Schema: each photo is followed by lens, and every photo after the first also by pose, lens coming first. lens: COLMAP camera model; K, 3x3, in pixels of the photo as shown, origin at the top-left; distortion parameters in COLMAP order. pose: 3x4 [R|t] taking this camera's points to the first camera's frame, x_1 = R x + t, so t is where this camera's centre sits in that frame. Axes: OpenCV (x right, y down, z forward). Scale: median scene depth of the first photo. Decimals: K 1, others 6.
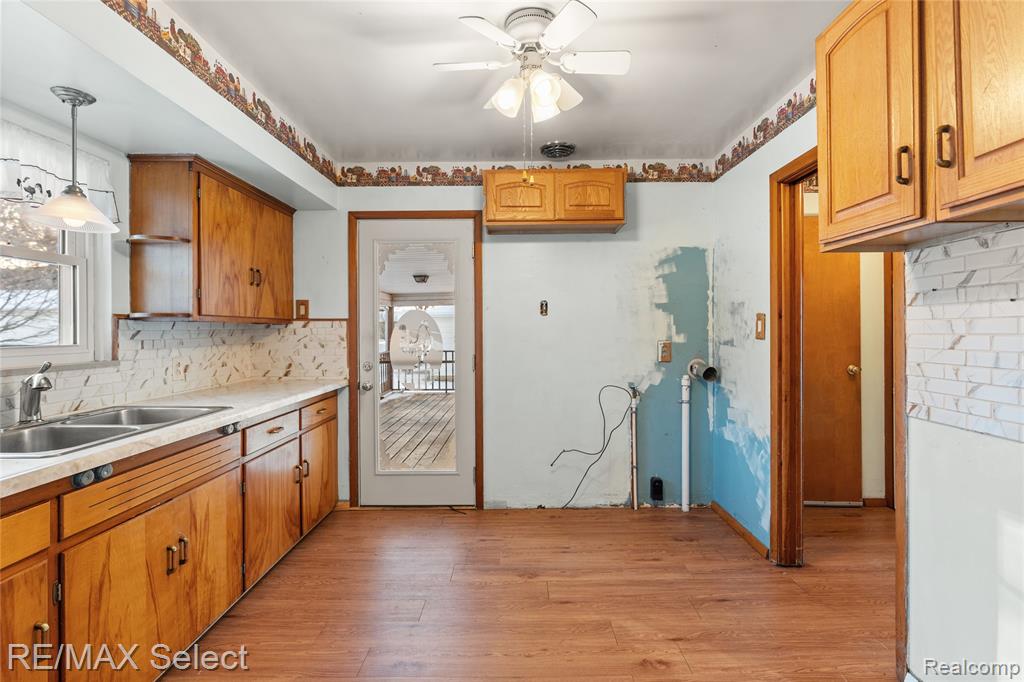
lens RADIAL K [[463.4, 0, 522.3], [0, 463.4, 327.1], [0, 0, 1]] dist [-0.006577, 0.002975]
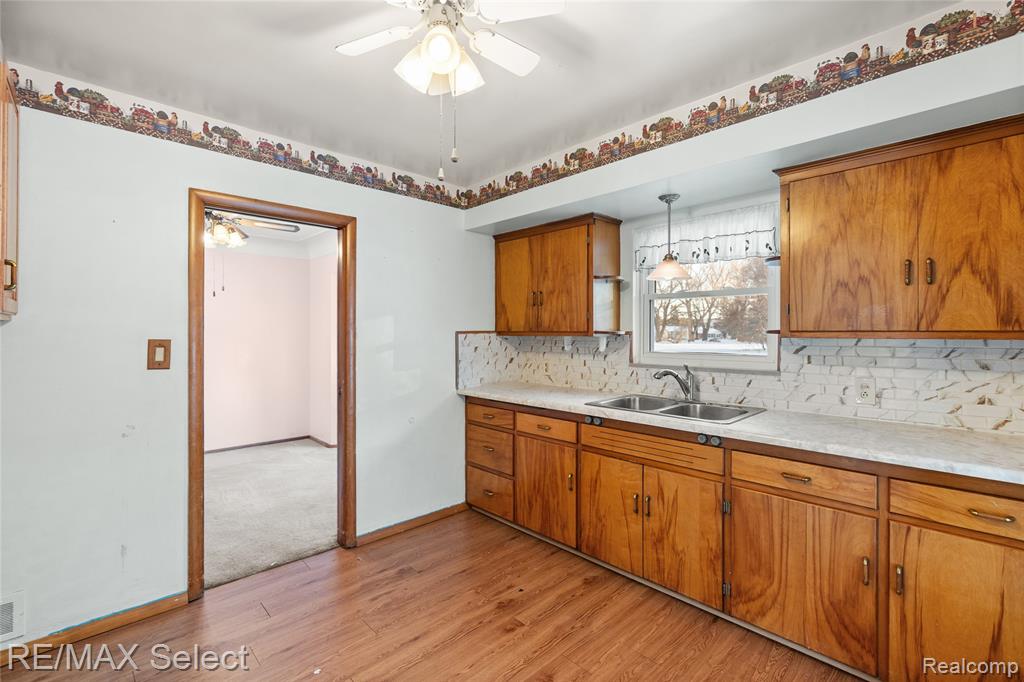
lens RADIAL K [[463.4, 0, 517.3], [0, 463.4, 333.1], [0, 0, 1]] dist [-0.006577, 0.002975]
pose [[-0.726030, 0.006536, -0.687632, 0.441645], [0.007841, 0.999969, 0.001225, -0.033728], [0.687618, -0.004502, -0.726058, 1.551849]]
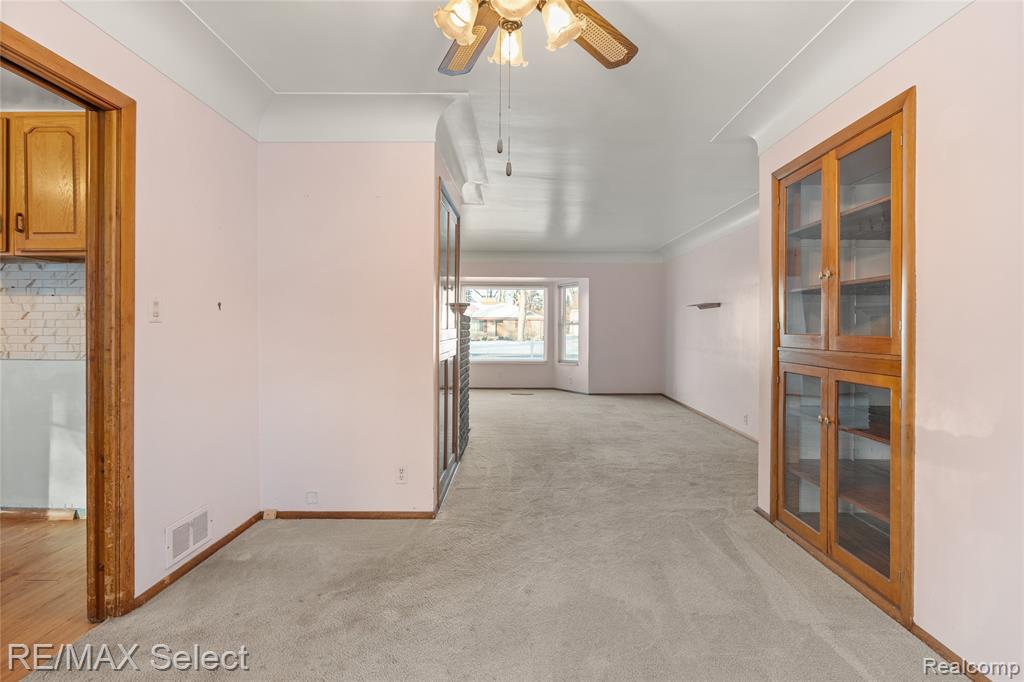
lens RADIAL K [[463.4, 0, 516.9], [0, 463.4, 329.4], [0, 0, 1]] dist [-0.006577, 0.002975]
pose [[0.010582, -0.000276, 0.999944, -0.726022], [-0.010994, 0.999939, 0.000393, 0.050744], [-0.999884, -0.010998, 0.010578, -0.806766]]
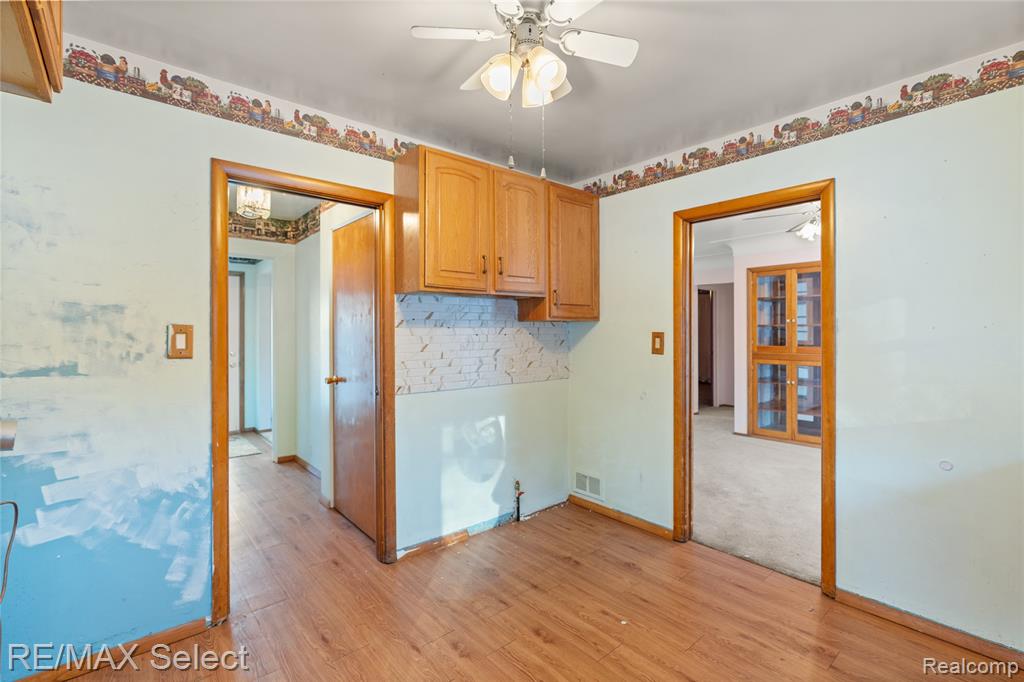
lens RADIAL K [[463.4, 0, 519.0], [0, 463.4, 331.0], [0, 0, 1]] dist [-0.006577, 0.002975]
pose [[-0.652455, 0.008248, 0.757782, -0.582635], [0.002520, 0.999959, -0.008714, -0.014498], [-0.757823, -0.003776, -0.652449, 1.471310]]
